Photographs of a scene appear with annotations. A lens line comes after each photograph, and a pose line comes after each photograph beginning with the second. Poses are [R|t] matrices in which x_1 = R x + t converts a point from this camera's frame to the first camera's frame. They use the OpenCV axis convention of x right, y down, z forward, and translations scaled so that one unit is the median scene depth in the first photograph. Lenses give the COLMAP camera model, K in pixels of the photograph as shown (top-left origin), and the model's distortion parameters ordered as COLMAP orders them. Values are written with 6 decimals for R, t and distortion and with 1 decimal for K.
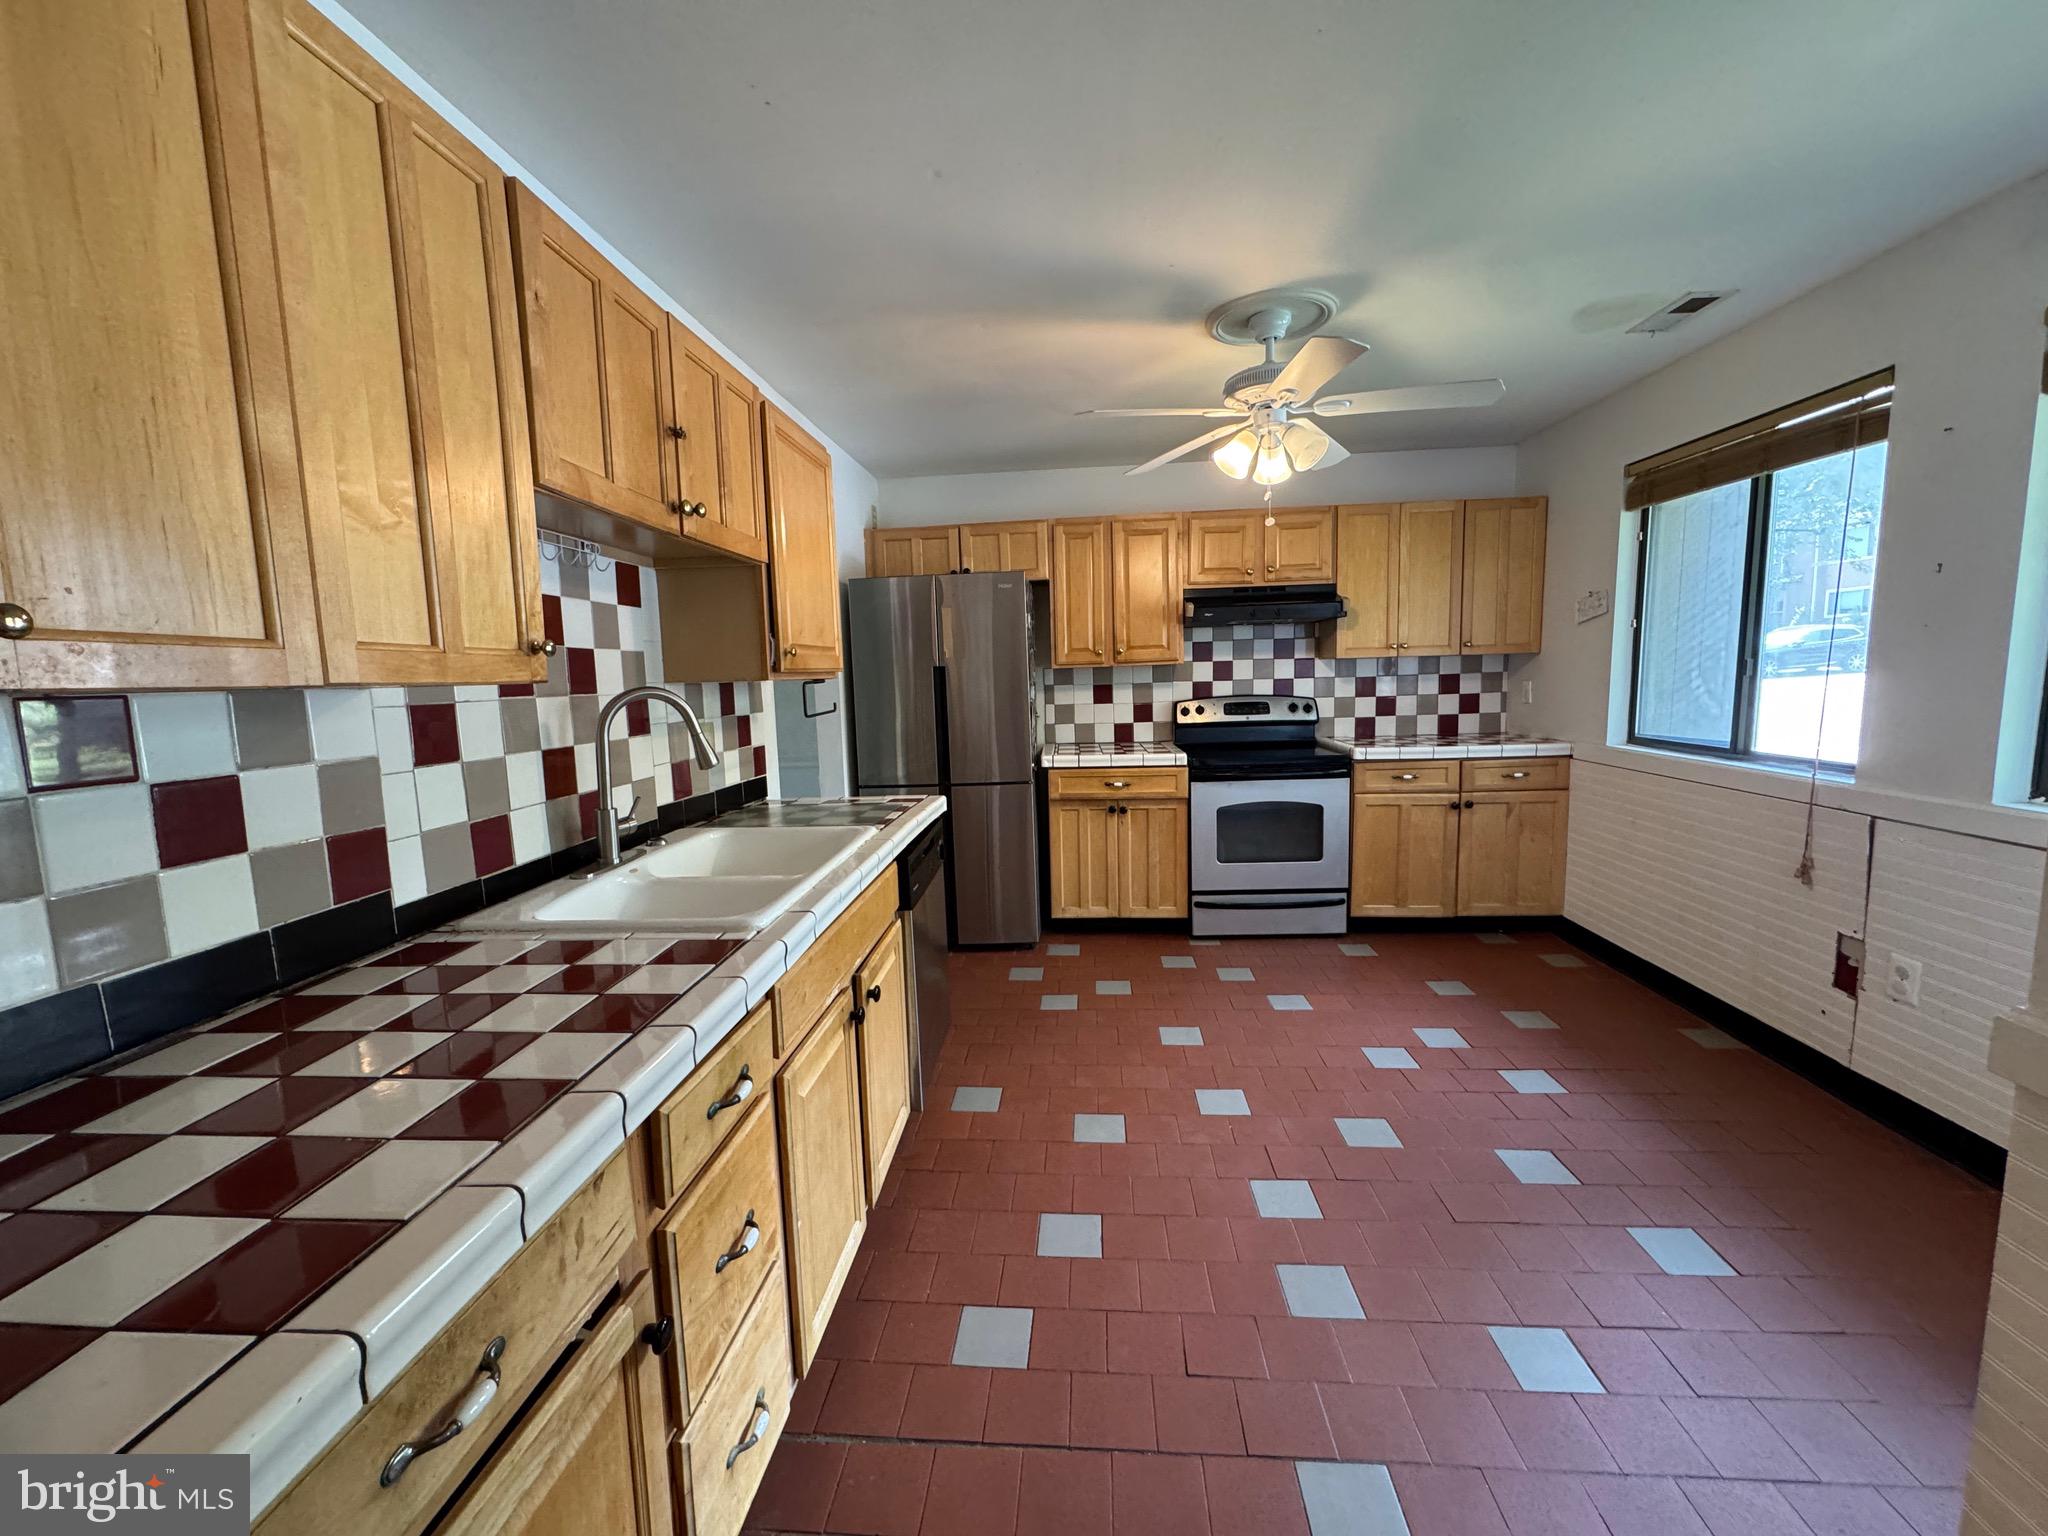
lens RADIAL K [[816.0, 0, 1019.8], [0, 816.0, 765.0], [0, 0, 1]] dist [-0.005587, 0.001140]
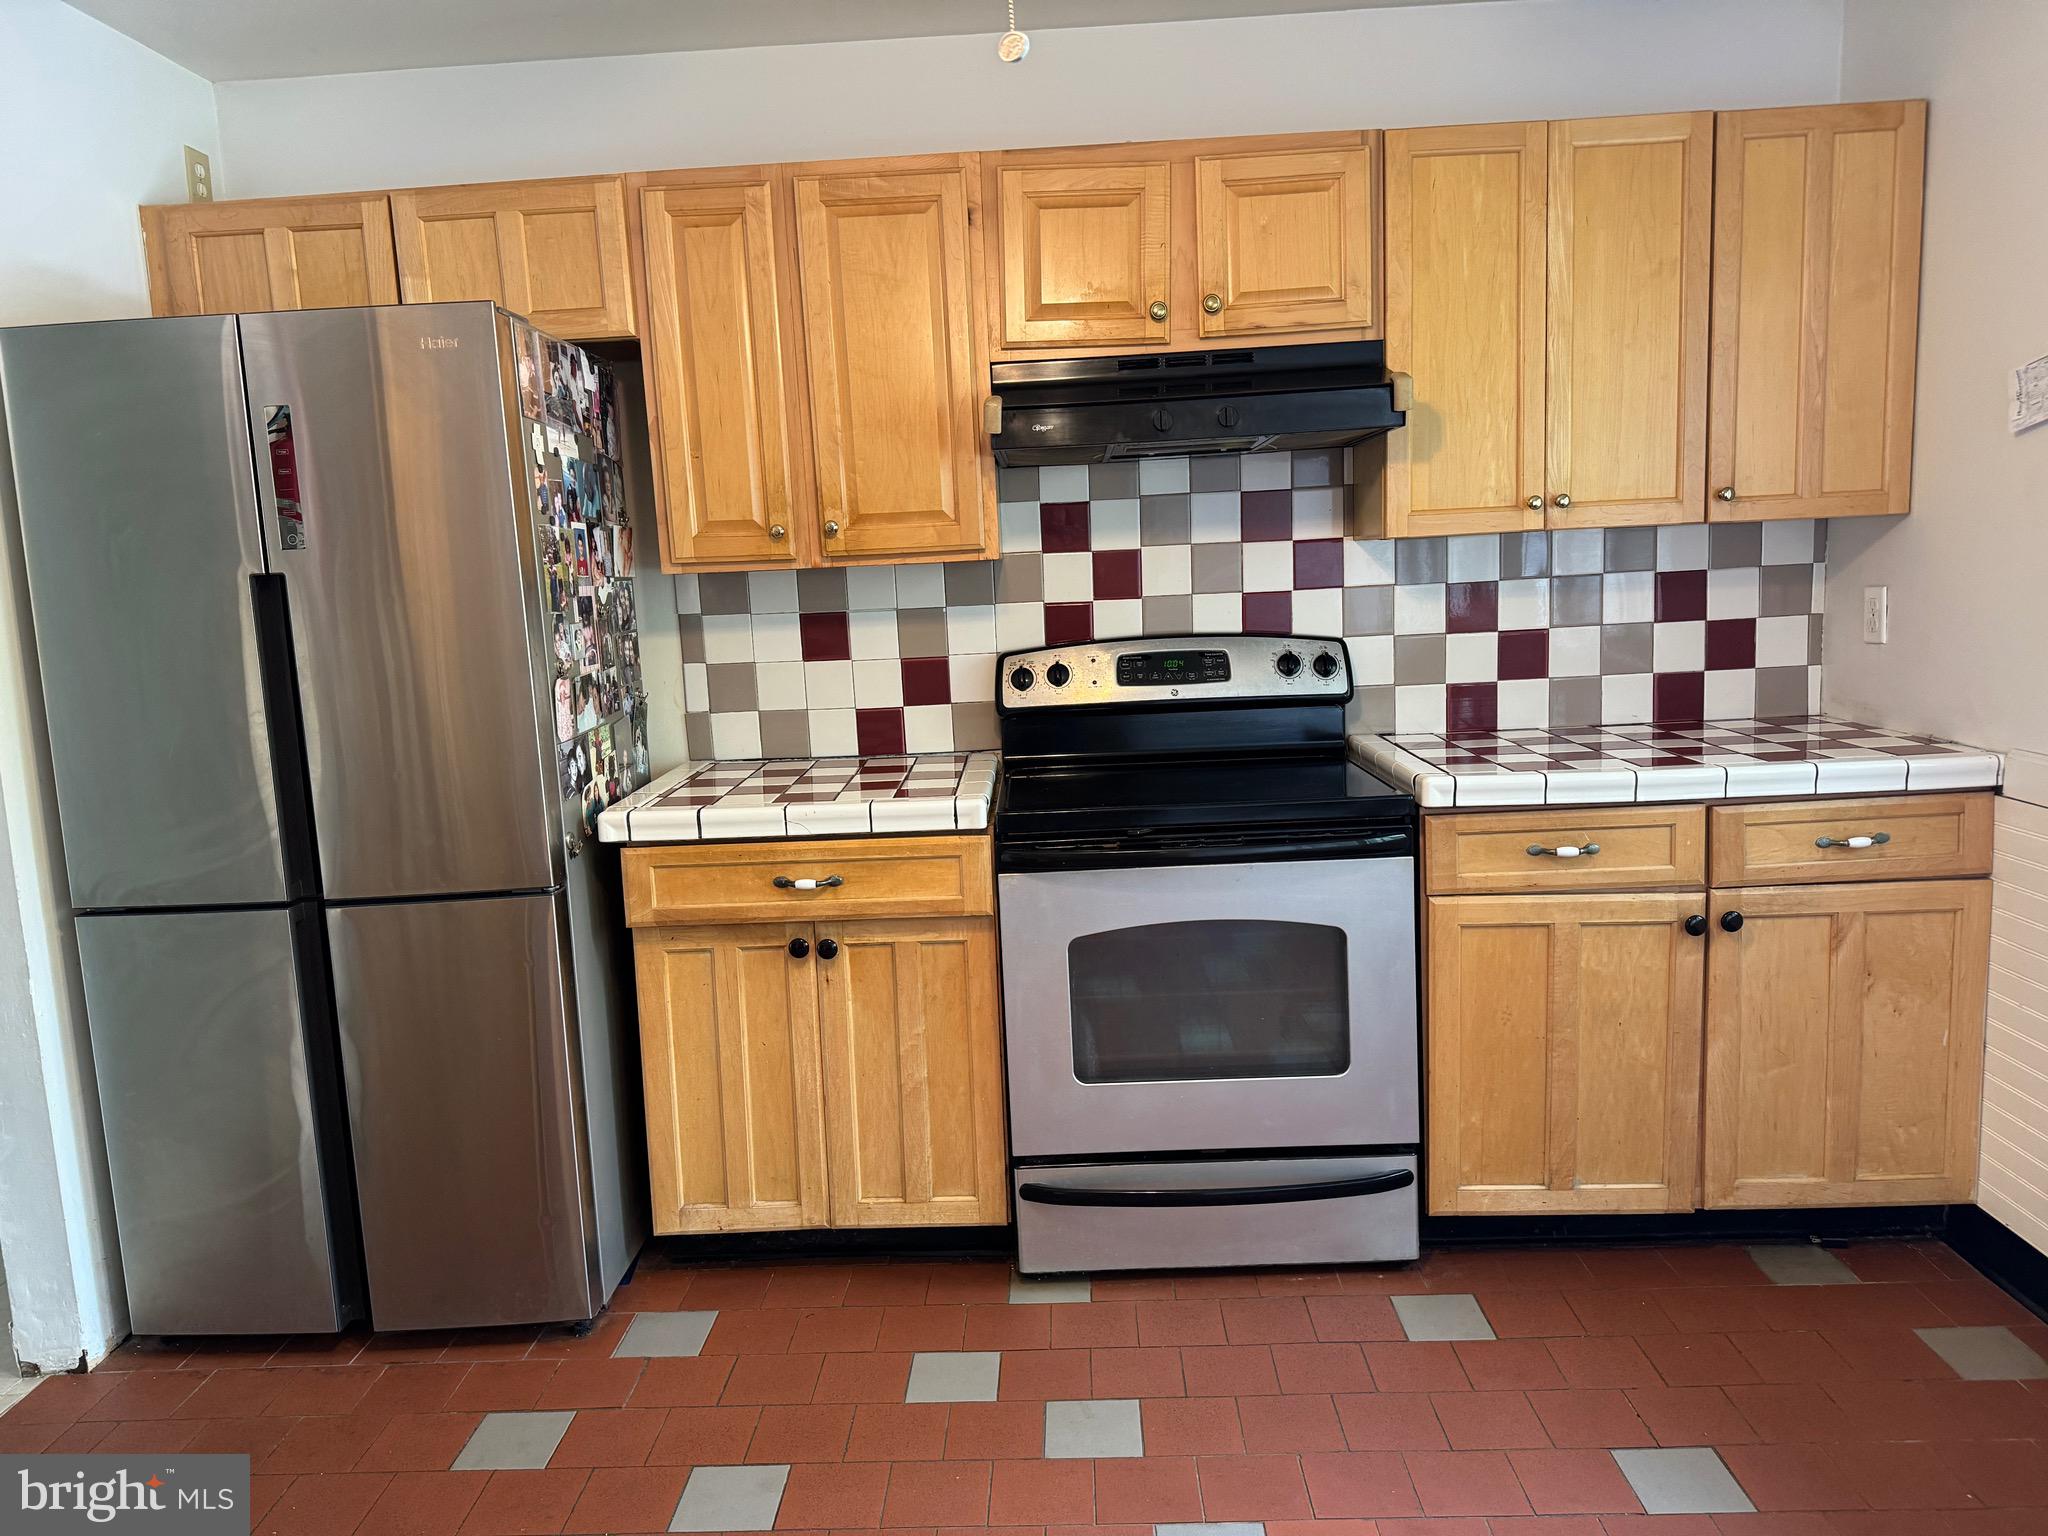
lens RADIAL K [[1432.8, 0, 1020.1], [0, 1432.8, 762.2], [0, 0, 1]] dist [0.058270, -0.078483]
pose [[0.998669, -0.020981, 0.047114, 0.200342], [0.019953, 0.999555, 0.022190, -0.047755], [-0.047558, -0.021220, 0.998643, 0.362230]]
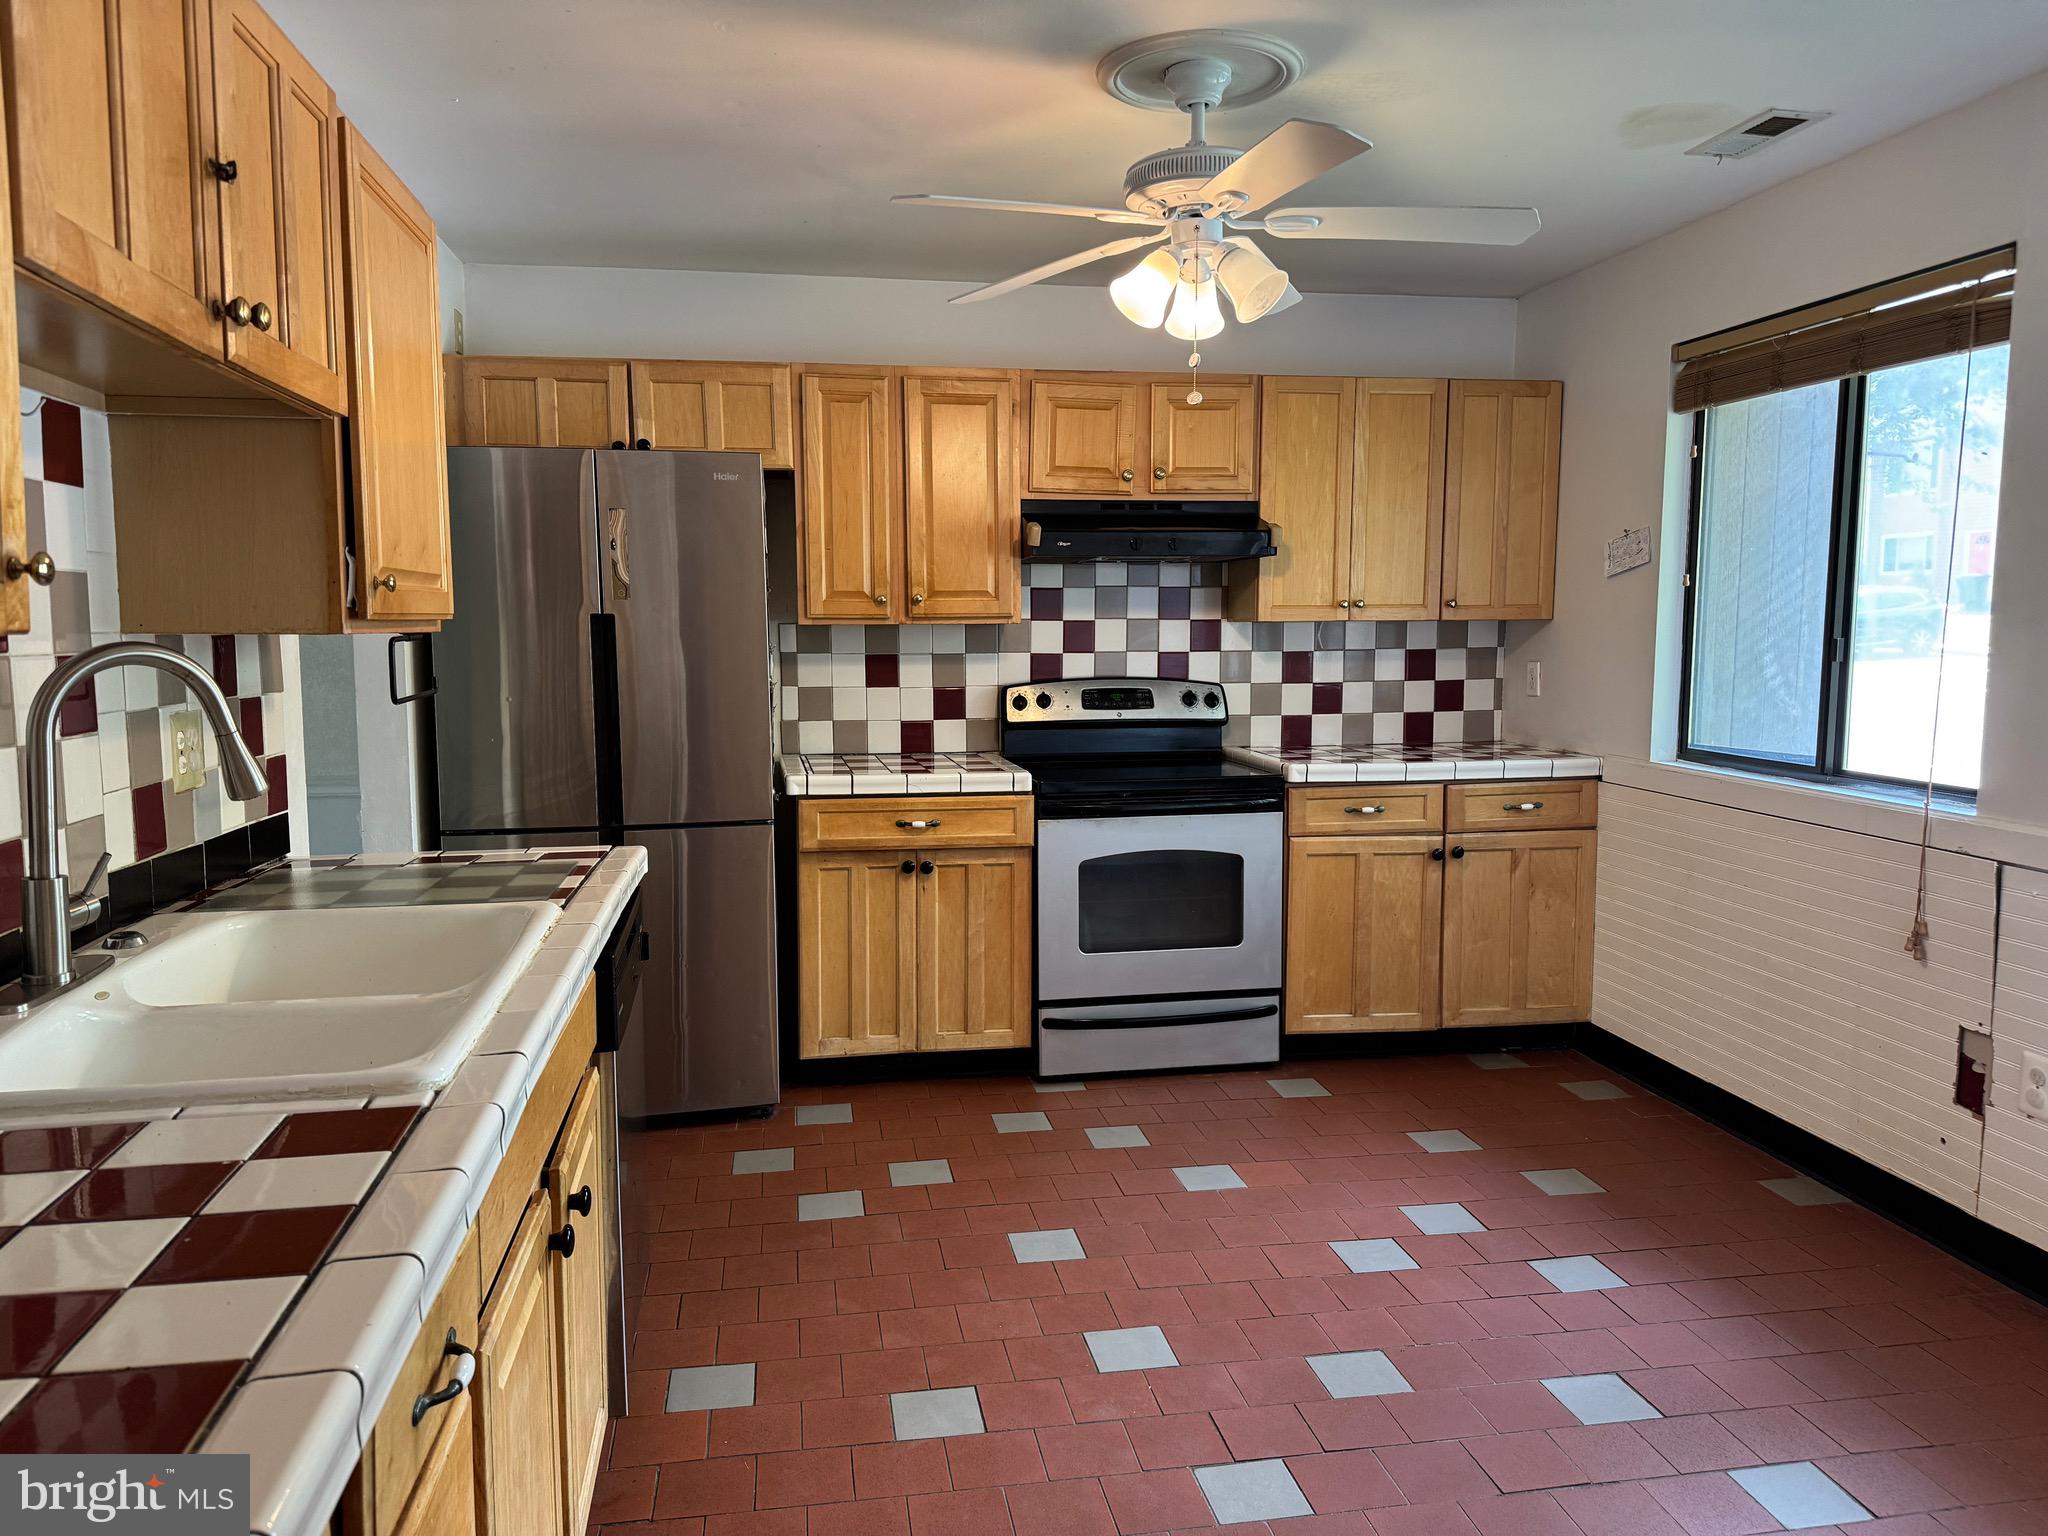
lens RADIAL K [[1432.8, 0, 1013.7], [0, 1432.8, 763.7], [0, 0, 1]] dist [0.058270, -0.078483]
pose [[0.969923, 0.003596, 0.243387, -0.067824], [0.001393, 0.999792, -0.020324, 0.001006], [-0.243409, 0.020052, 0.969716, -0.018880]]
